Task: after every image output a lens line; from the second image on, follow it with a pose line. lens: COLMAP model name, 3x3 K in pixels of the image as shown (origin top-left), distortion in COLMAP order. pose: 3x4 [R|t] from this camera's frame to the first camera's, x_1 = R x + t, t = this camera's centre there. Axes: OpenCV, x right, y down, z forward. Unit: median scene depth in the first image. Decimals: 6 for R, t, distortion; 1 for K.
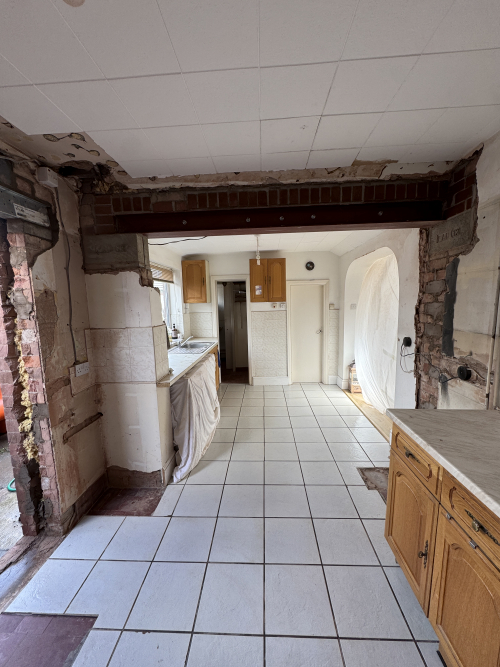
lens RADIAL K [[264.9, 0, 251.2], [0, 264.9, 335.9], [0, 0, 1]] dist [0.001992, 0.000643]
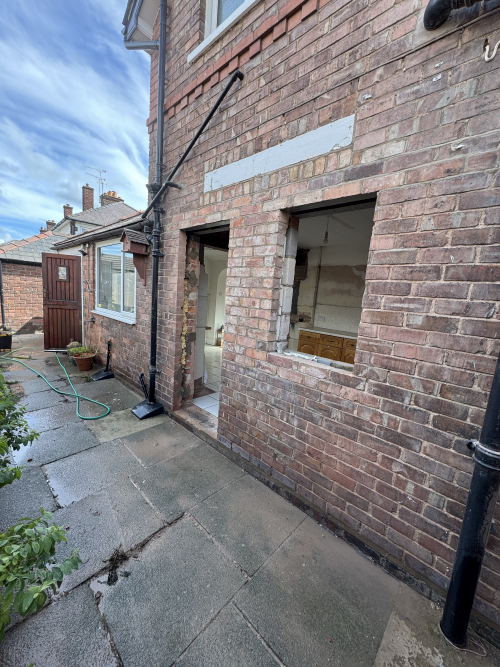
lens RADIAL K [[264.9, 0, 249.9], [0, 264.9, 333.7], [0, 0, 1]] dist [0.001992, 0.000643]
pose [[0.645723, -0.031071, 0.762939, -1.788194], [0.000920, 0.999203, 0.039914, 0.169444], [-0.763571, -0.025071, 0.645237, -0.478236]]
